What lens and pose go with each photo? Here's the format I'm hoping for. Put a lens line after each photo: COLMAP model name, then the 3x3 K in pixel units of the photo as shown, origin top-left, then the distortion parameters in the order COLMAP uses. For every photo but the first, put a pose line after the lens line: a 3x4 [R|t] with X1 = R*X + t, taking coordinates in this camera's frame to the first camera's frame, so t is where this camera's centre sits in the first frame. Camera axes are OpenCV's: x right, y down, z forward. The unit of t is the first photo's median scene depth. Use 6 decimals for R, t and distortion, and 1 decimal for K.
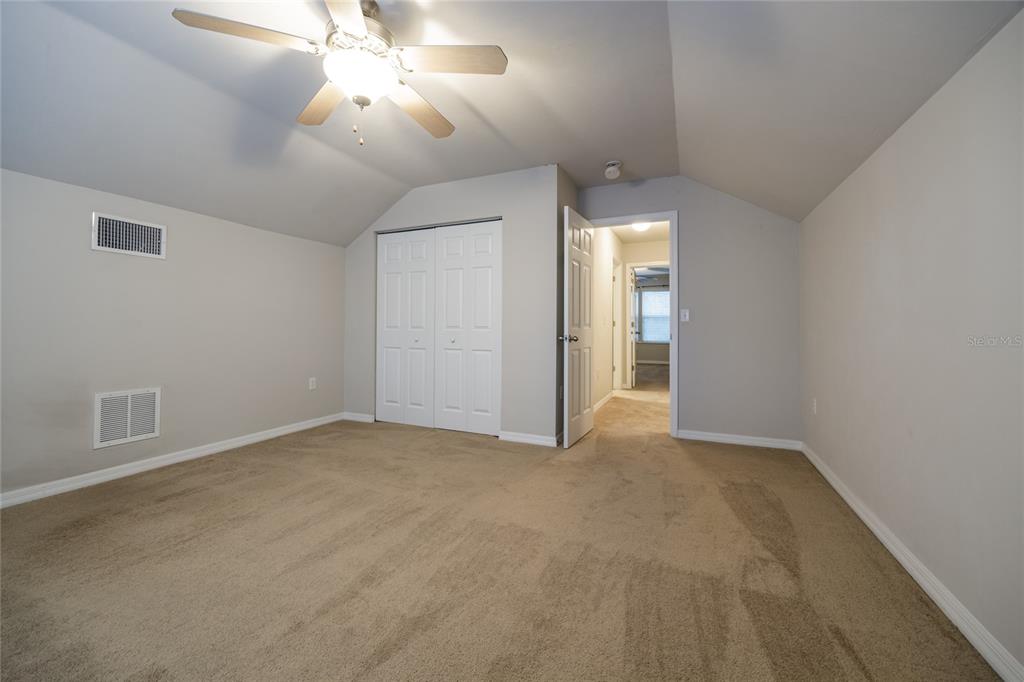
lens RADIAL K [[398.3, 0, 507.5], [0, 398.3, 325.0], [0, 0, 1]] dist [-0.001817, -0.000052]
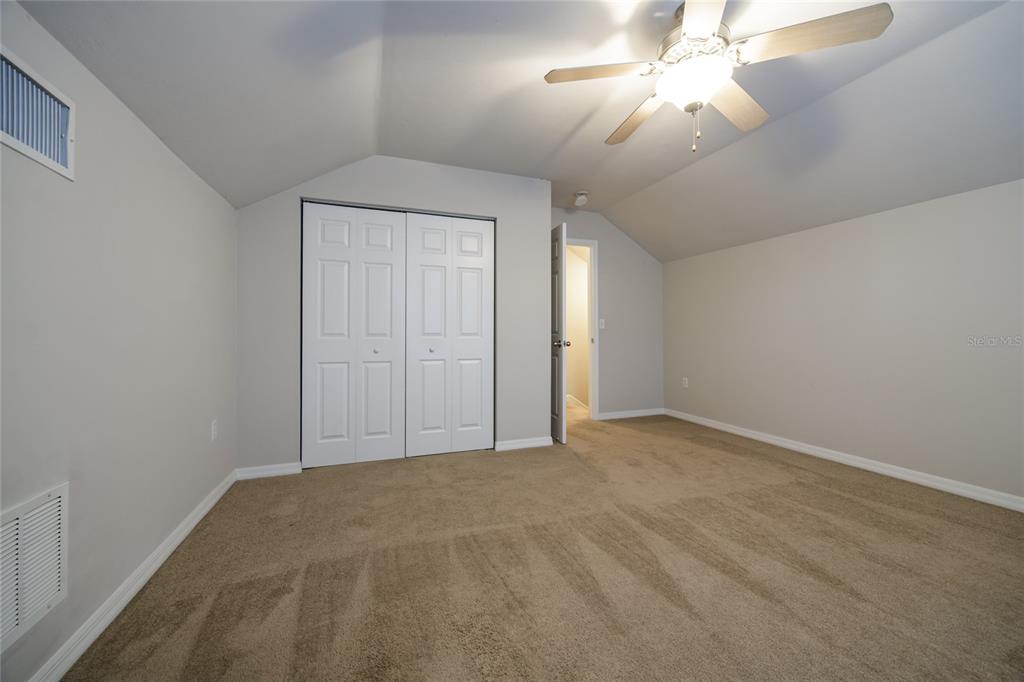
lens RADIAL K [[399.9, 0, 512.5], [0, 399.9, 332.9], [0, 0, 1]] dist [-0.002224, -0.000108]
pose [[0.709398, -0.004121, 0.704796, -0.698402], [0.001587, 0.999990, 0.004250, -0.000493], [-0.704806, -0.001897, 0.709397, 0.304845]]
